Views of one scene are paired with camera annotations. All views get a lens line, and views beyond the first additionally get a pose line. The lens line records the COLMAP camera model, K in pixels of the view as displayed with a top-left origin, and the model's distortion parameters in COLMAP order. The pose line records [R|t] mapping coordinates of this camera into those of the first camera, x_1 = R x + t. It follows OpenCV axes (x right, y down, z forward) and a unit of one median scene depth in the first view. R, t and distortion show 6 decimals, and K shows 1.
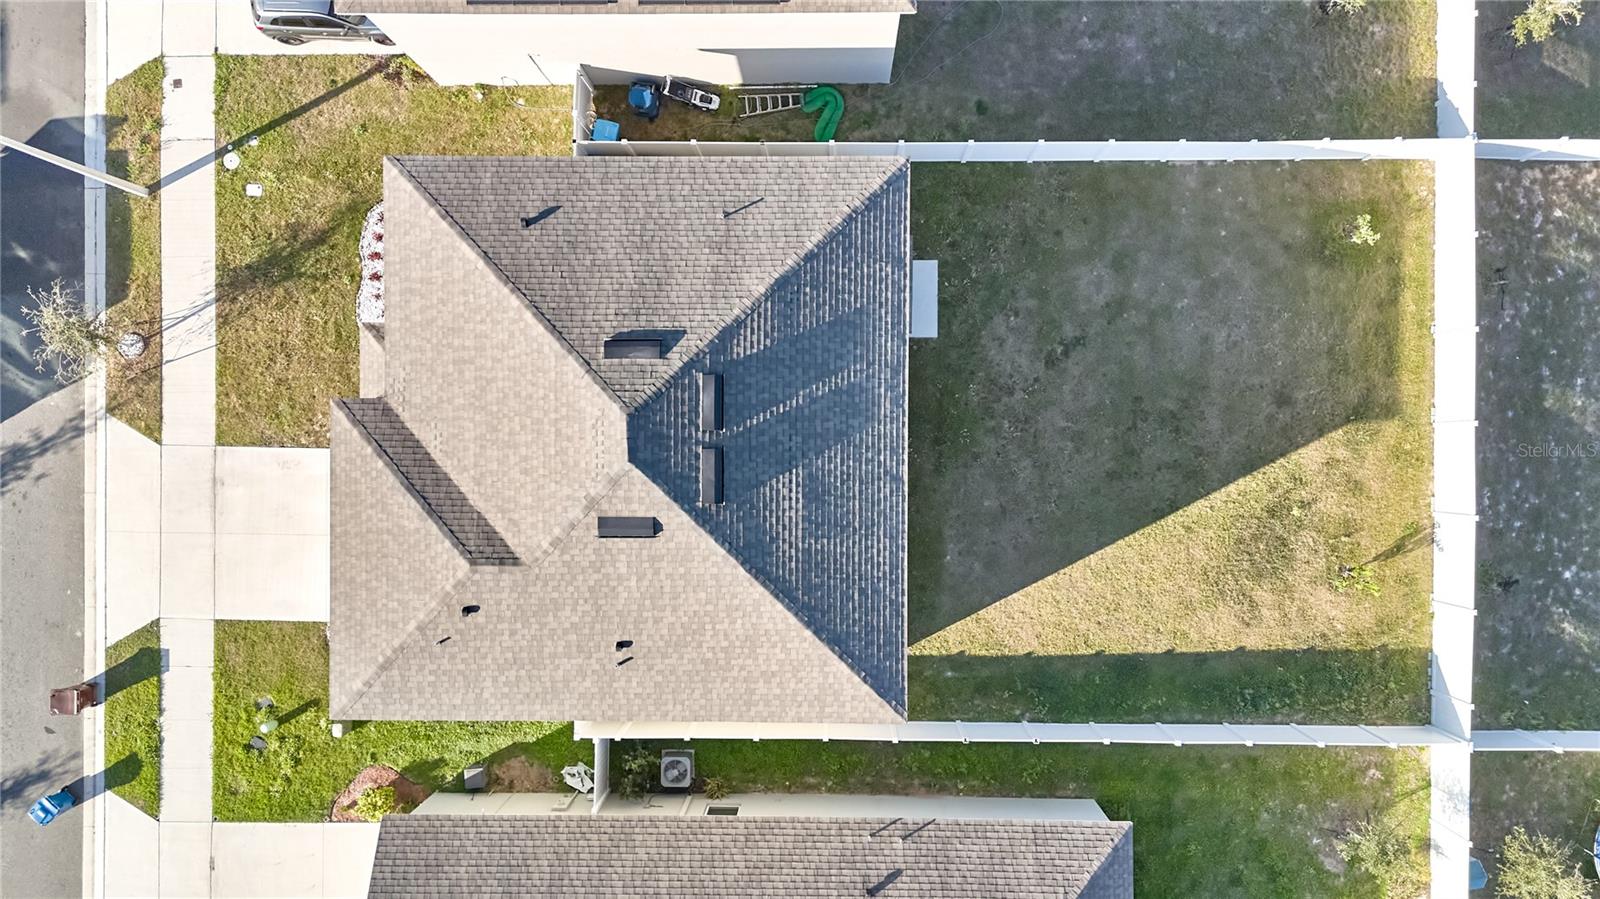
lens RADIAL K [[1122.2, 0, 800.0], [0, 1122.2, 449.5], [0, 0, 1]] dist [0.088792, -0.090469]
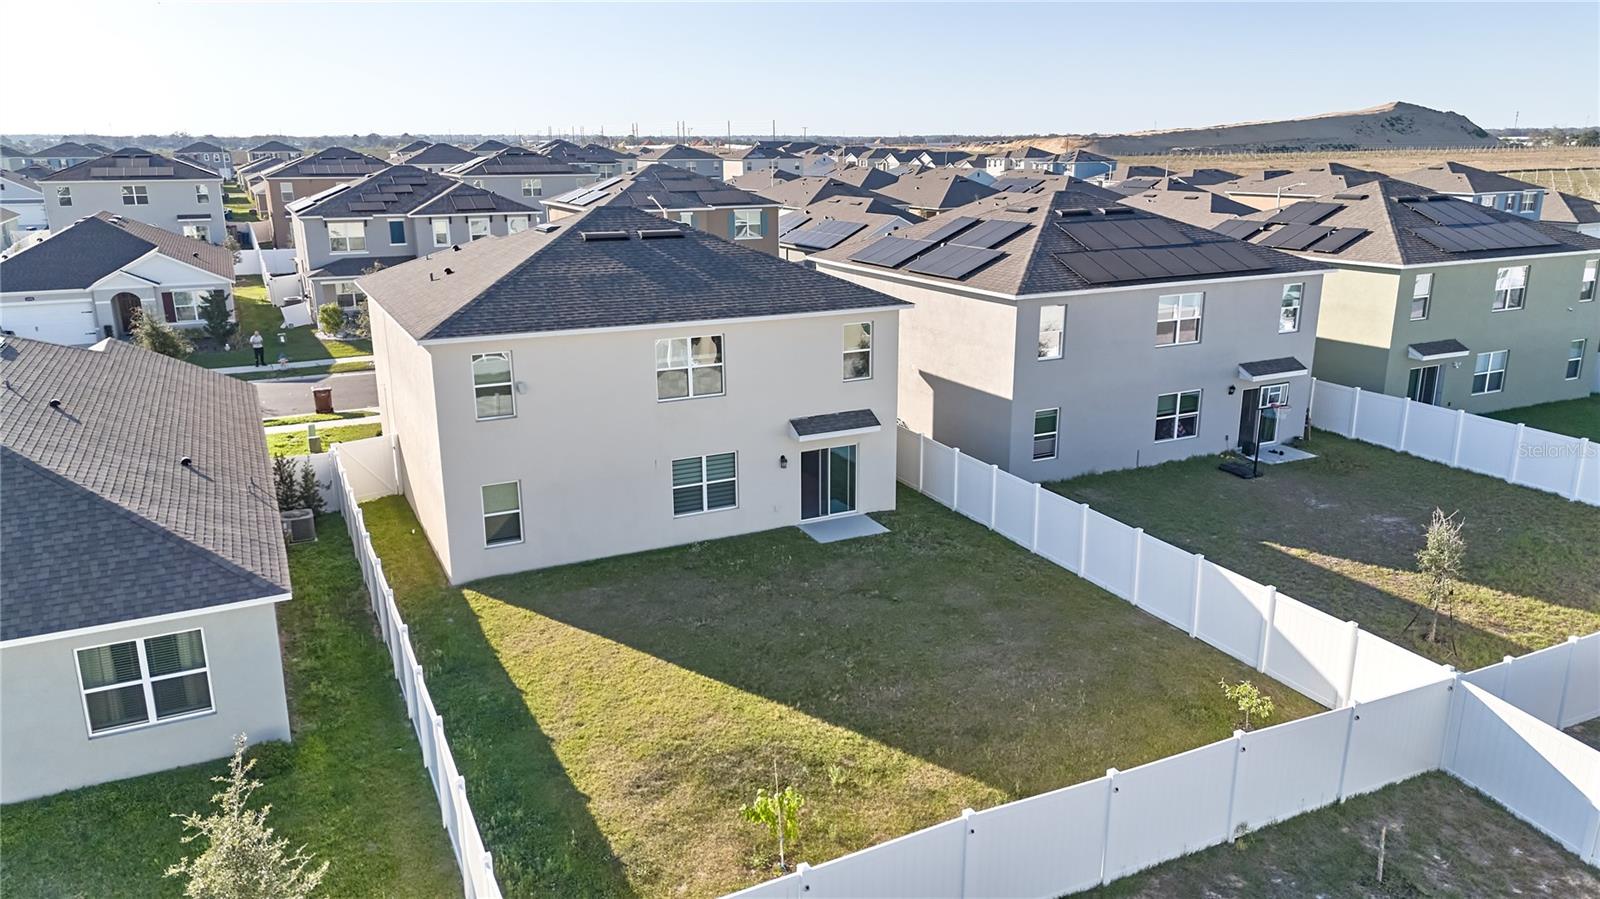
lens RADIAL K [[1122.2, 0, 800.0], [0, 1122.2, 449.5], [0, 0, 1]] dist [0.088792, -0.090469]
pose [[0.446895, 0.256468, -0.857035, 0.896076], [-0.894586, 0.127191, -0.428414, 0.306176], [-0.000867, 0.958148, 0.286274, 0.658119]]
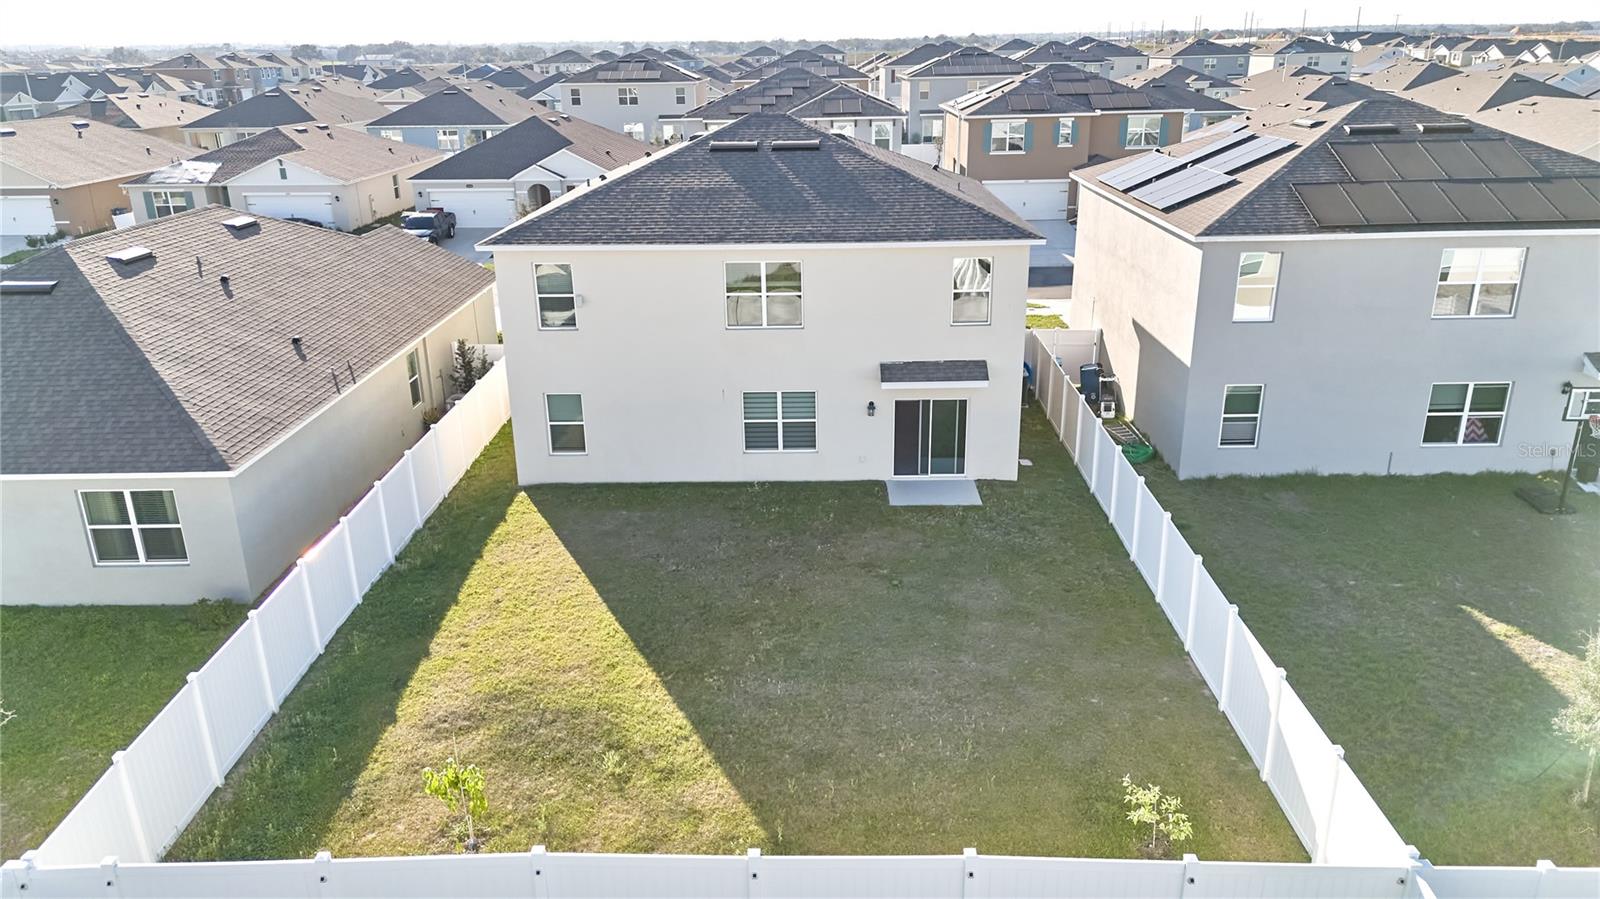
lens RADIAL K [[1122.2, 0, 800.0], [0, 1122.2, 449.5], [0, 0, 1]] dist [0.088792, -0.090469]
pose [[-0.010393, 0.358955, -0.933297, 0.886589], [-0.999741, 0.015177, 0.016970, -0.048086], [0.020256, 0.933231, 0.358705, 0.661820]]
